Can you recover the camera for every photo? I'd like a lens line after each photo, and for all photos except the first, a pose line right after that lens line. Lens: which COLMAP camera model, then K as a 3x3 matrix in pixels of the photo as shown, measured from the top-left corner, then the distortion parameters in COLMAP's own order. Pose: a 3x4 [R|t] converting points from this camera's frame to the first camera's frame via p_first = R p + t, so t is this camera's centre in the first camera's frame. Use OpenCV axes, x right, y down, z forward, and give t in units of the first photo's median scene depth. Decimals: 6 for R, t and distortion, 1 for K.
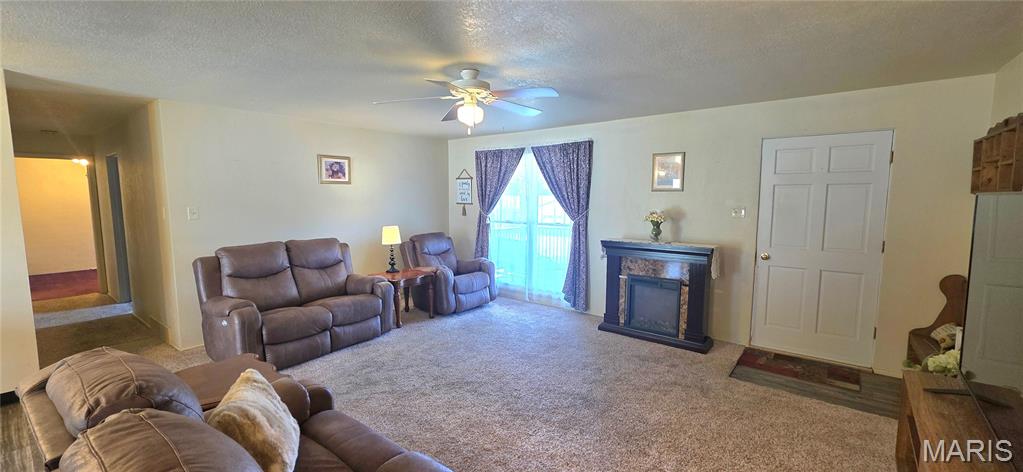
lens RADIAL K [[413.6, 0, 515.6], [0, 413.6, 238.2], [0, 0, 1]] dist [0.002635, -0.000036]
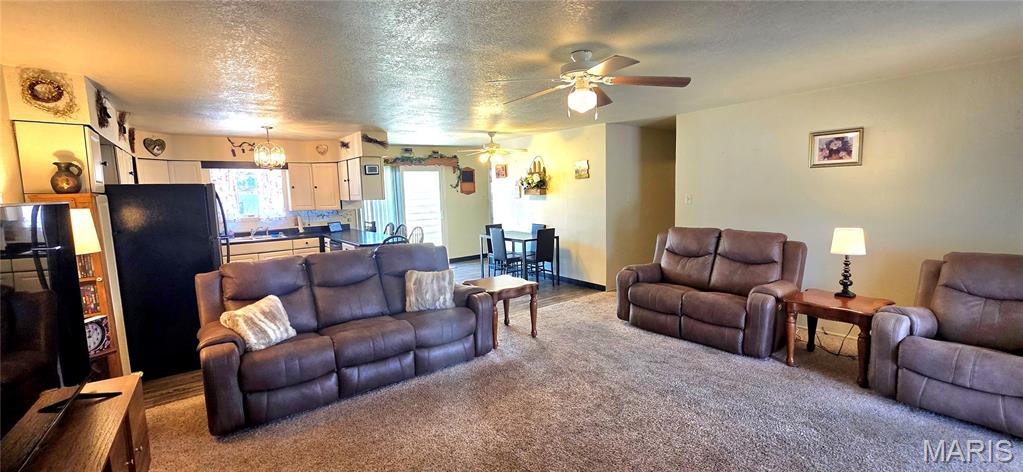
lens RADIAL K [[413.6, 0, 512.8], [0, 413.6, 233.0], [0, 0, 1]] dist [0.002635, -0.000036]
pose [[-0.252069, 0.112029, -0.961203, 0.458585], [-0.070915, 0.988467, 0.133804, -0.068247], [0.965107, 0.101891, -0.241217, 0.604914]]
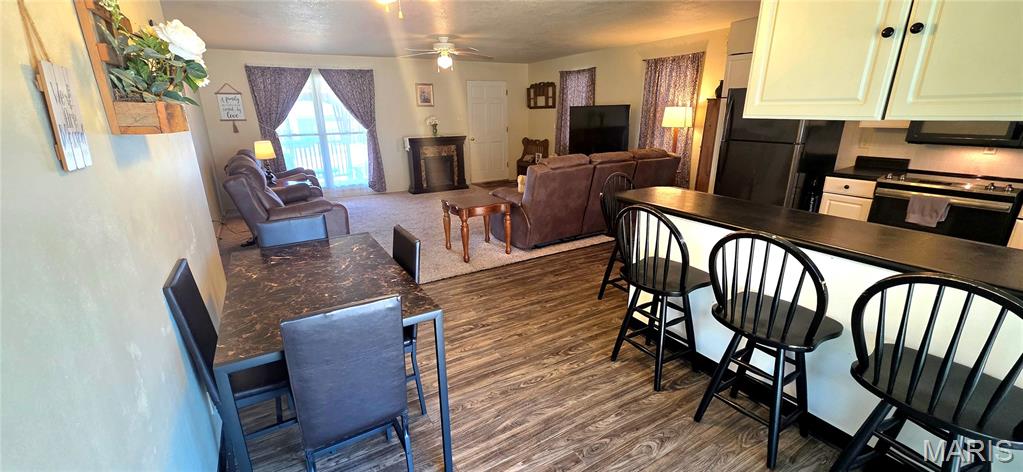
lens RADIAL K [[413.6, 0, 509.6], [0, 413.6, 234.5], [0, 0, 1]] dist [0.002635, -0.000036]
pose [[0.341595, -0.285675, 0.895378, -1.940271], [0.100799, 0.958326, 0.267303, -0.047684], [-0.934426, -0.001056, 0.356155, 0.096381]]
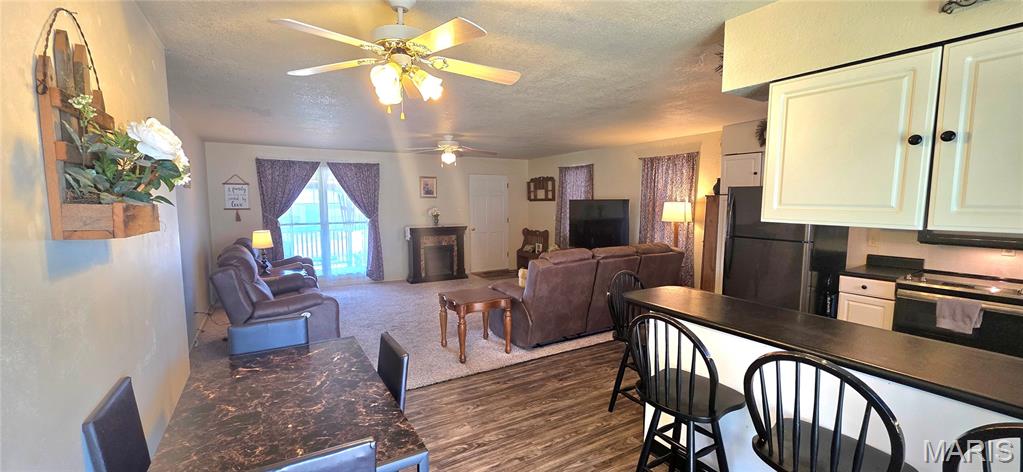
lens RADIAL K [[413.6, 0, 512.1], [0, 413.6, 235.7], [0, 0, 1]] dist [0.002635, -0.000036]
pose [[0.336336, -0.091359, 0.937300, -1.900120], [0.090069, 0.993841, 0.064550, -0.058077], [-0.937425, 0.062712, 0.342494, 0.113111]]
